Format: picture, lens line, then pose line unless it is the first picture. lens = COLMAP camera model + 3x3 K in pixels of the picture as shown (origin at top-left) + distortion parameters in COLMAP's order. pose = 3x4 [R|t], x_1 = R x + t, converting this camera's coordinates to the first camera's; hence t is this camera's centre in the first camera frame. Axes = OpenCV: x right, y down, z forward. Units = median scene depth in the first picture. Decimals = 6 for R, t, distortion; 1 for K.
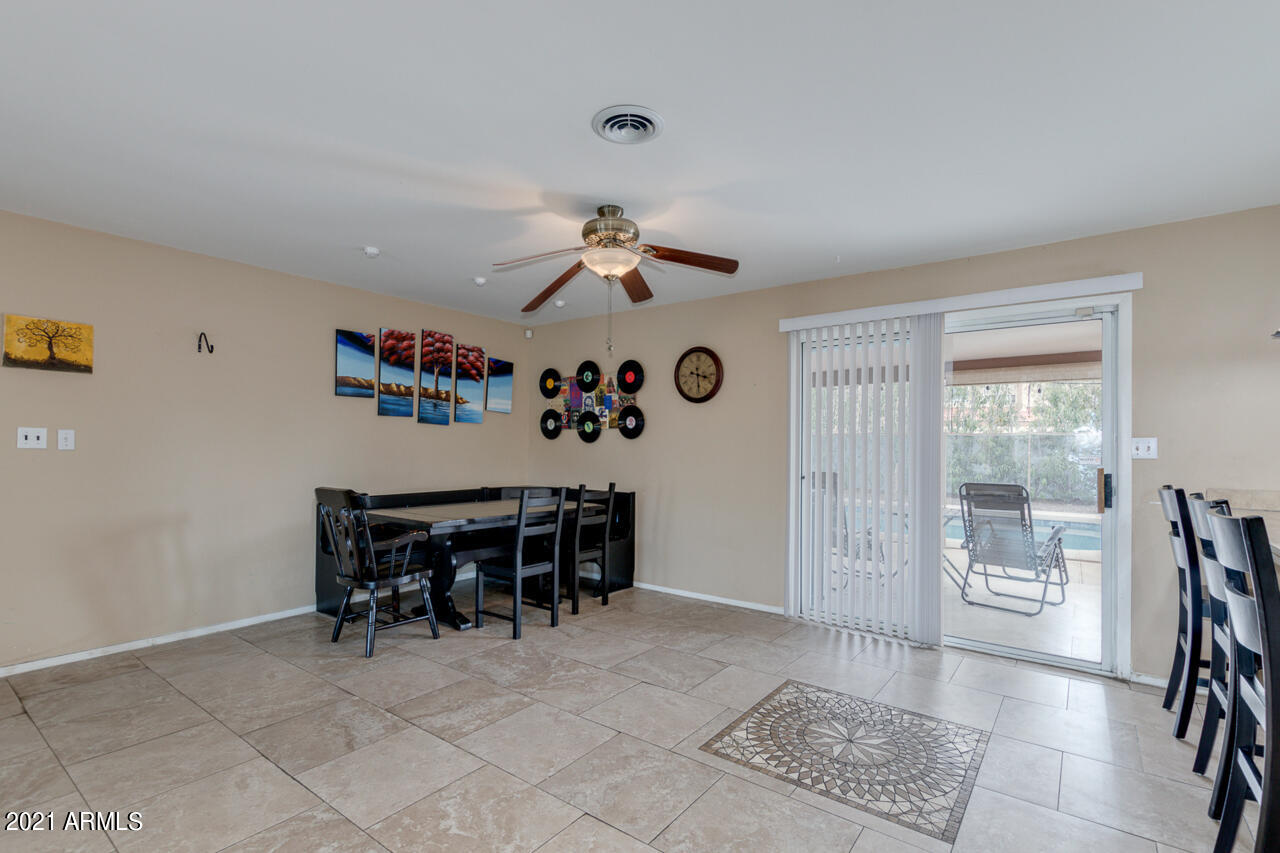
lens RADIAL K [[594.2, 0, 636.3], [0, 594.2, 440.5], [0, 0, 1]] dist [0.001902, 0.000100]
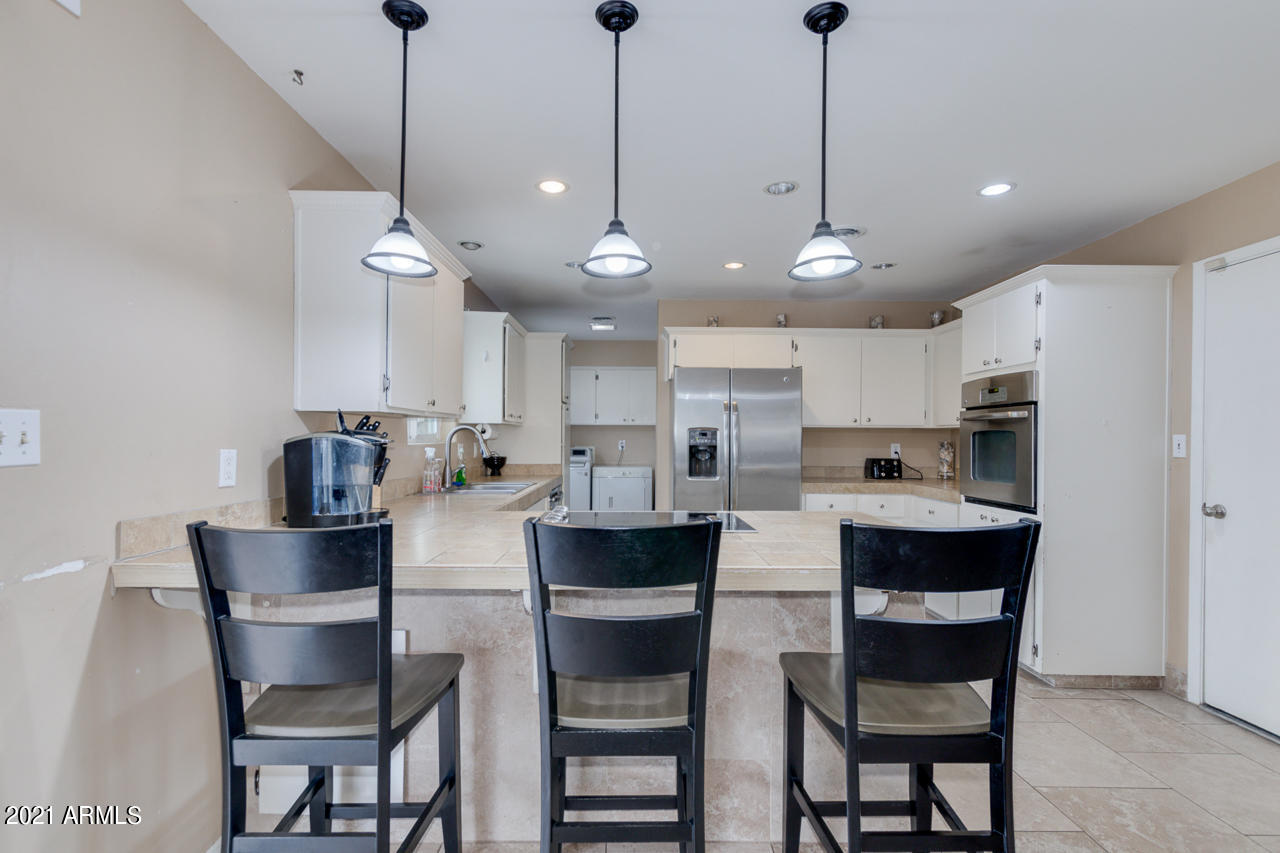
lens RADIAL K [[594.2, 0, 636.3], [0, 594.2, 440.5], [0, 0, 1]] dist [0.001902, 0.000100]
pose [[-0.610395, -0.018734, 0.791875, 0.198790], [-0.015080, 0.999814, 0.012030, 0.002426], [-0.791953, -0.004598, -0.610564, 0.573872]]
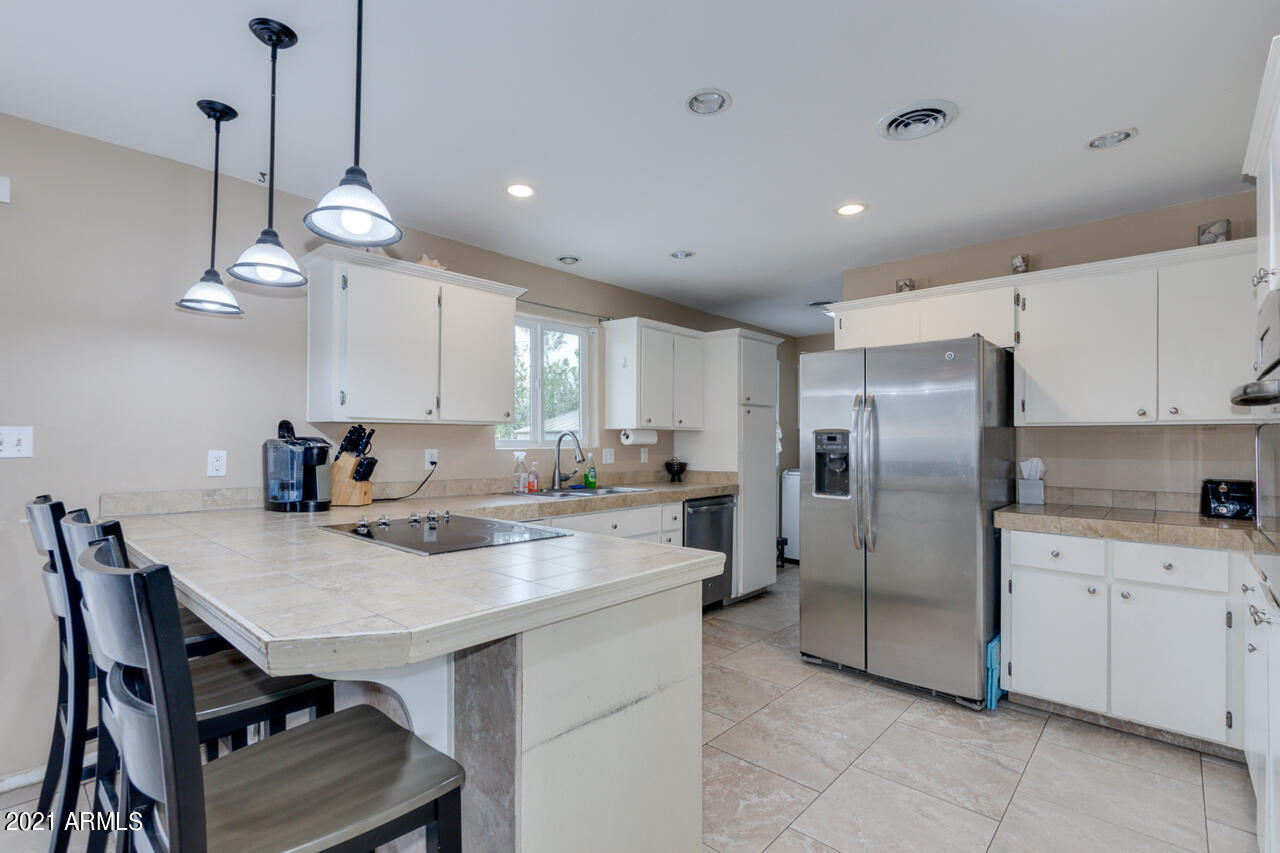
lens RADIAL K [[593.0, 0, 634.4], [0, 593.0, 432.2], [0, 0, 1]] dist [-0.001258, -0.000836]
pose [[0.086880, 0.005724, 0.996202, 0.152395], [-0.006404, 0.999966, -0.005187, 0.000558], [-0.996198, -0.005929, 0.086914, 0.147152]]
